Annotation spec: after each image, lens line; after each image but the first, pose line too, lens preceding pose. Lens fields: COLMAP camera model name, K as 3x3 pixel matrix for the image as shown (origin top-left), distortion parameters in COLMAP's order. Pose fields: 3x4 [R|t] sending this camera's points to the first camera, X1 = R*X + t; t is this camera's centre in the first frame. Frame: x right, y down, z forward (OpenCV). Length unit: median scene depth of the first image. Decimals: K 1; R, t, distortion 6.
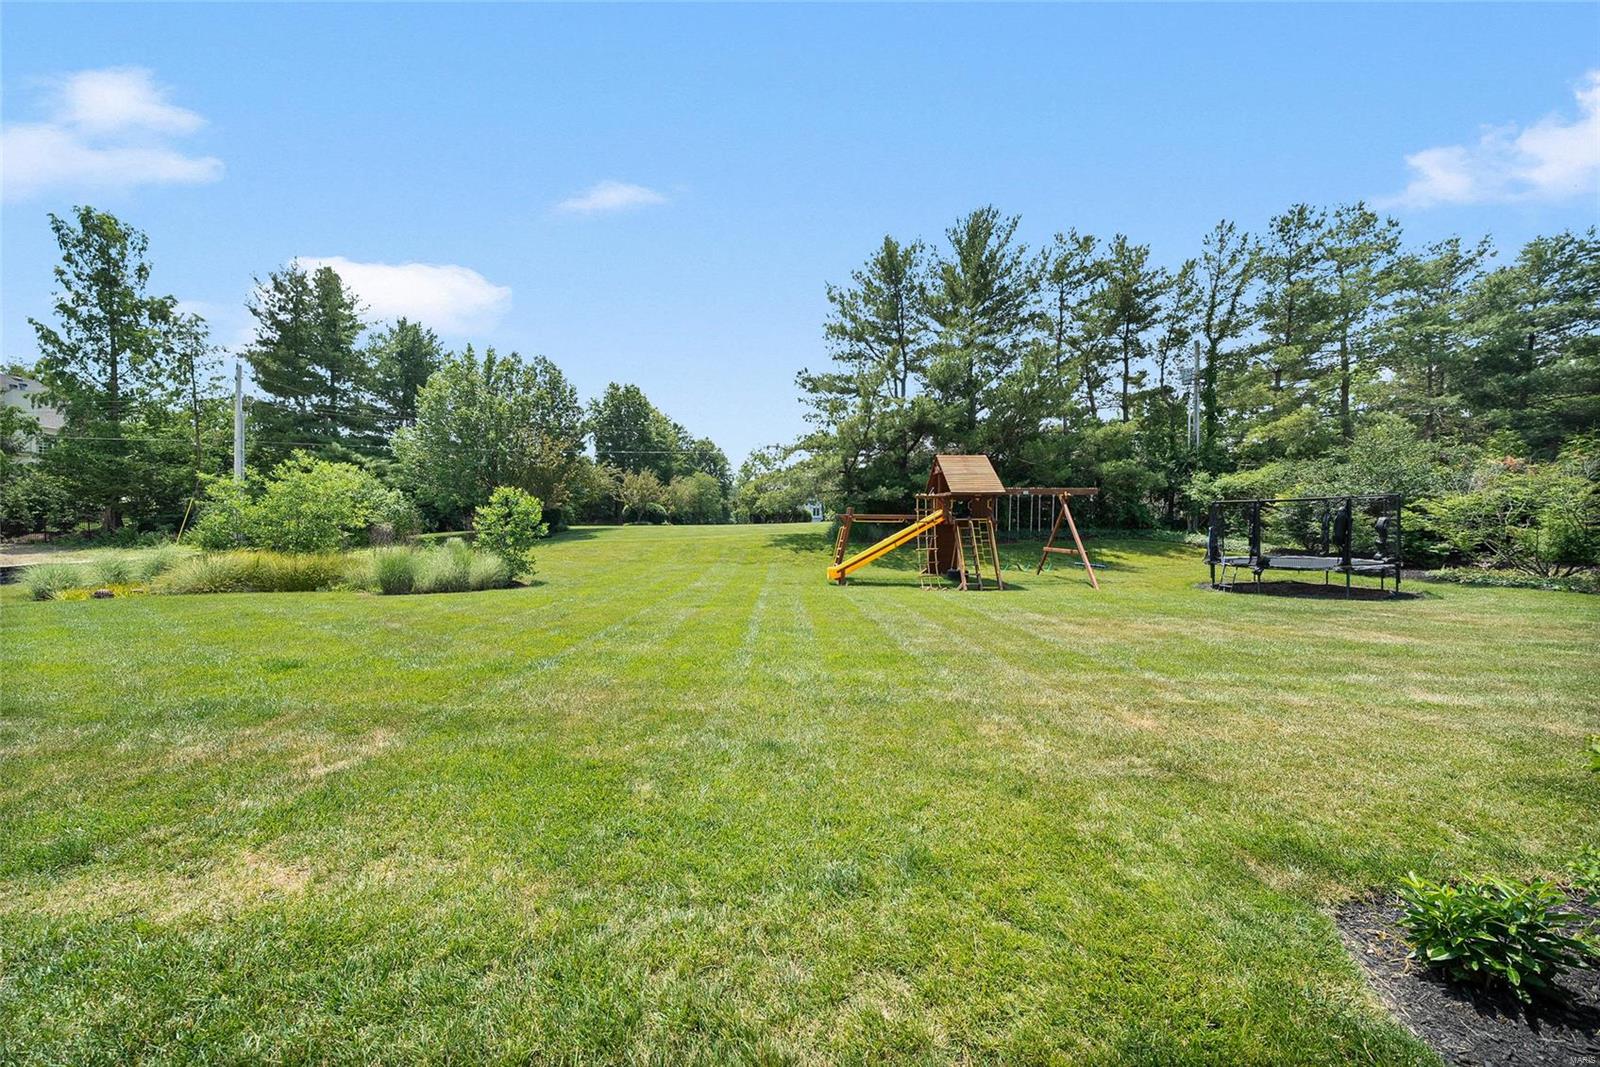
lens RADIAL K [[555.5, 0, 800.0], [0, 555.5, 533.5], [0, 0, 1]] dist [0.000215, 0.000038]
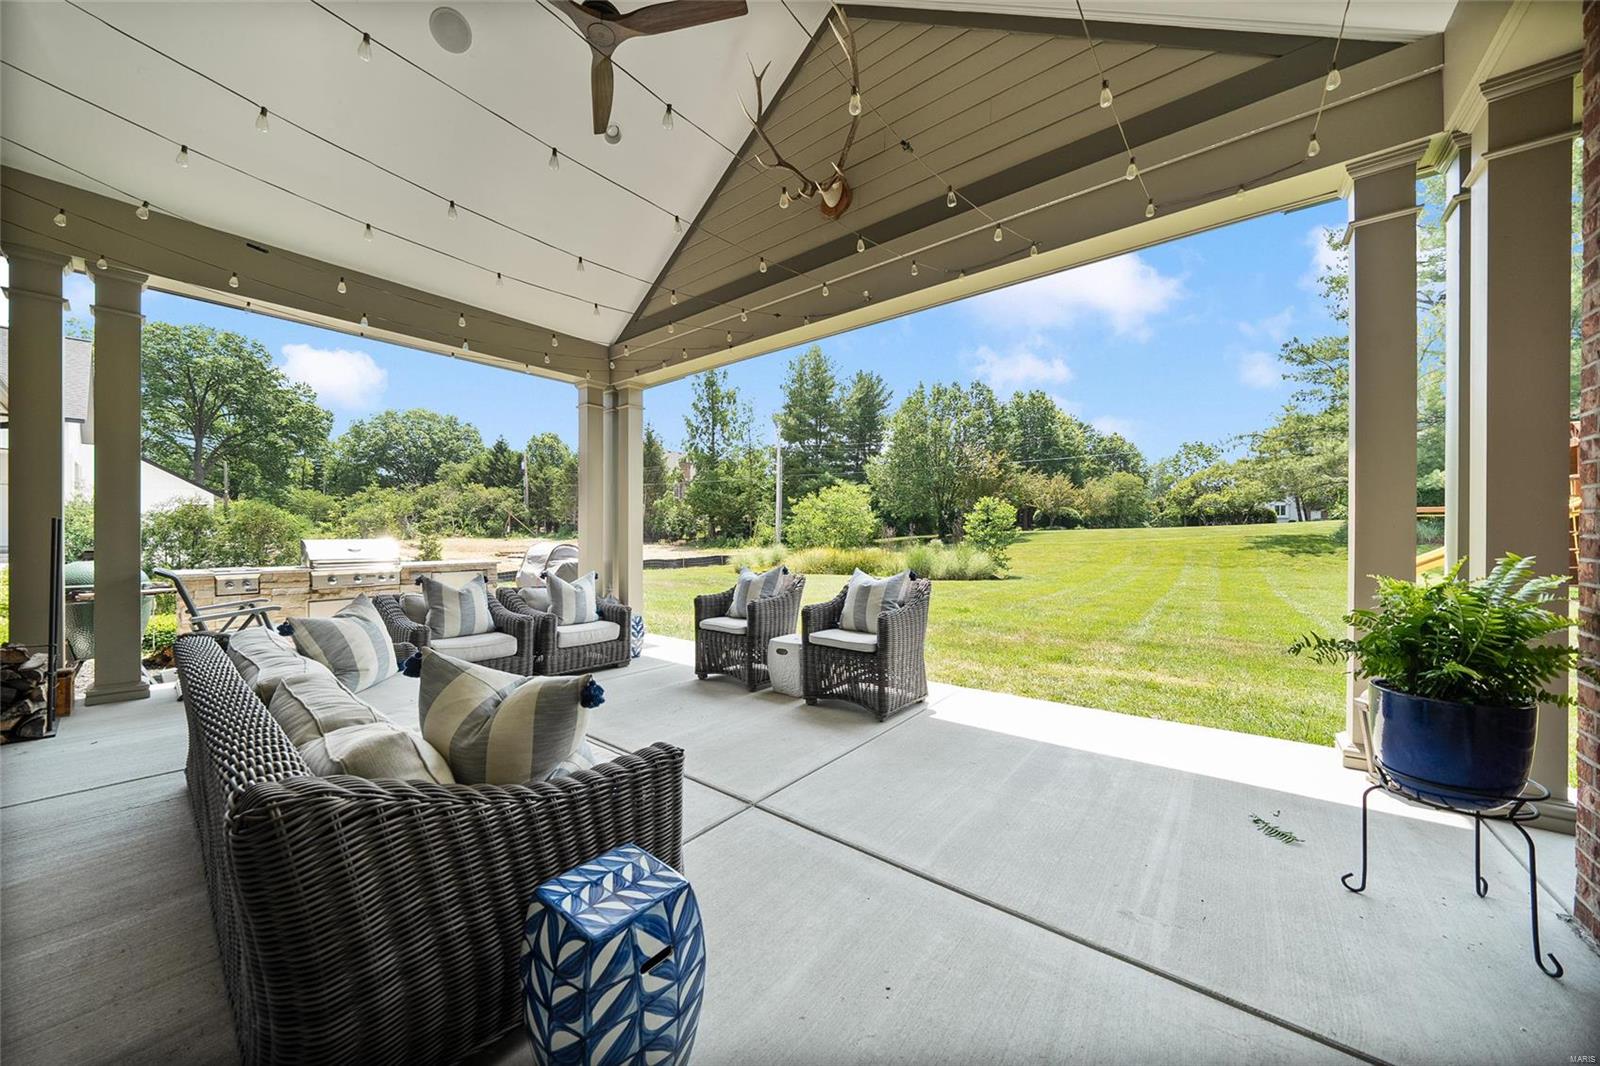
lens RADIAL K [[551.3, 0, 793.2], [0, 551.3, 533.7], [0, 0, 1]] dist [-0.000396, -0.000014]
pose [[0.781759, -0.011703, -0.623471, -0.065707], [0.003964, 0.999897, -0.013799, 0.007014], [0.623568, 0.008316, 0.781725, -0.120800]]
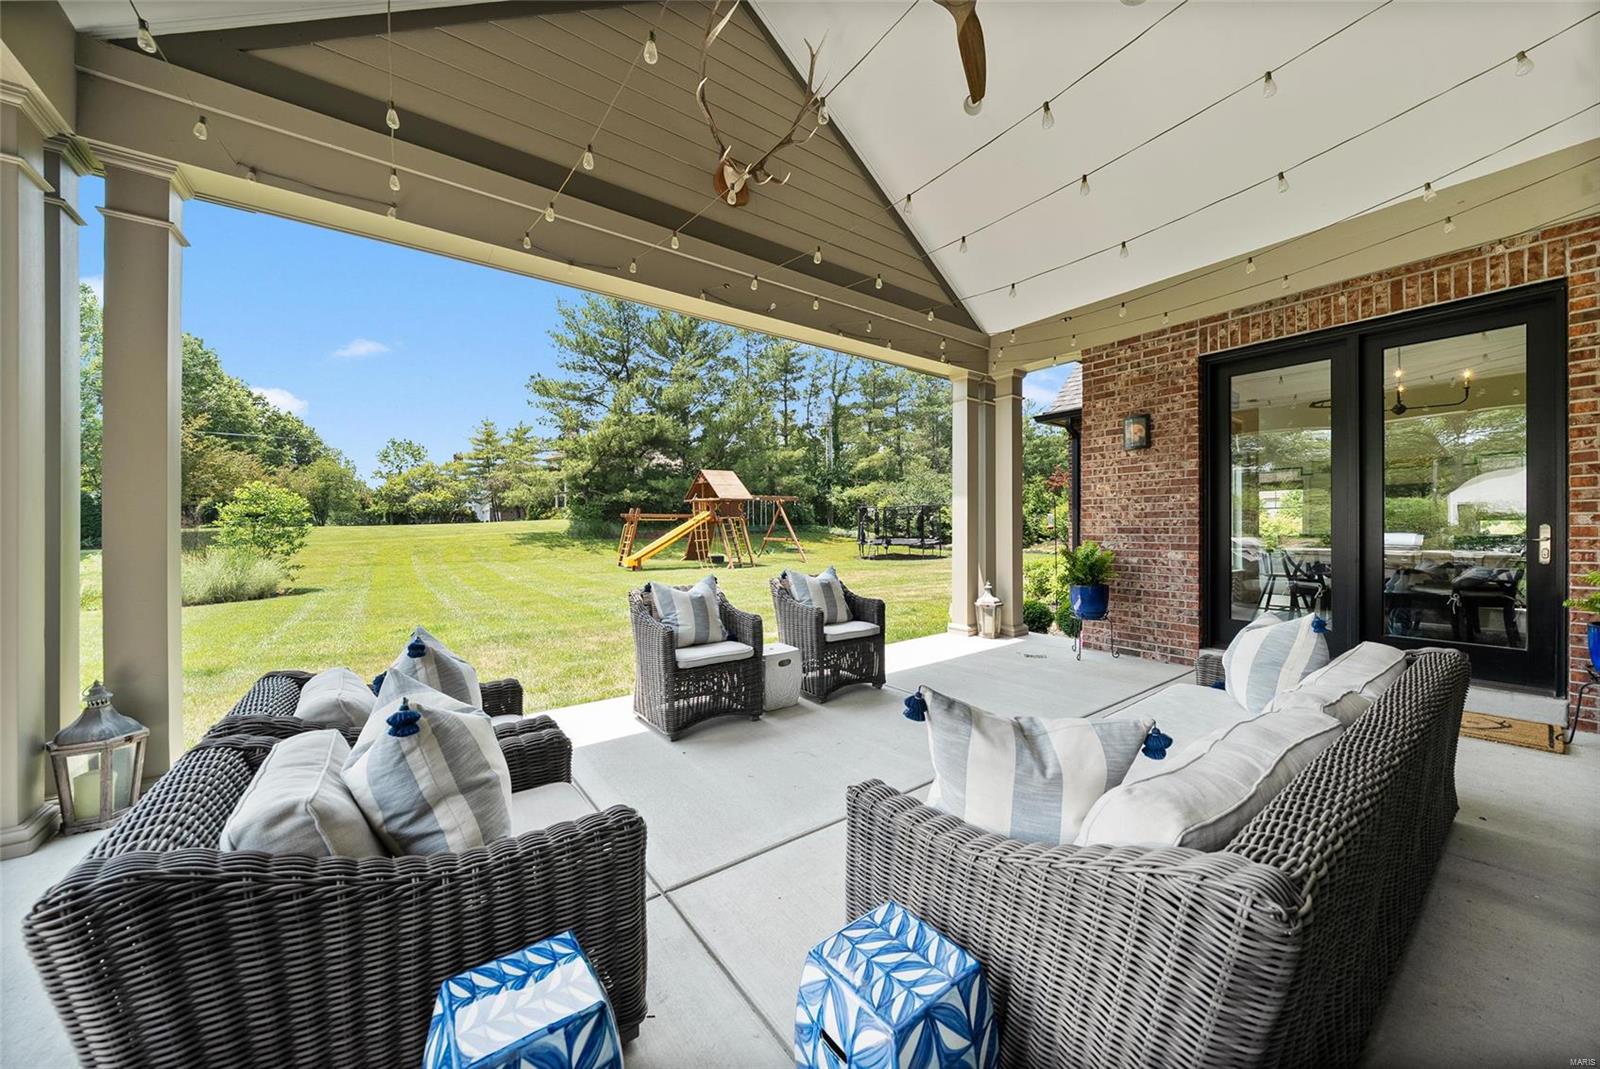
lens RADIAL K [[555.5, 0, 800.0], [0, 555.5, 534.5], [0, 0, 1]] dist [0.000215, 0.000038]
pose [[0.800233, -0.020405, 0.599342, -0.223135], [0.018108, 0.999787, 0.009861, 0.002961], [-0.599415, 0.002962, 0.800433, -0.121978]]
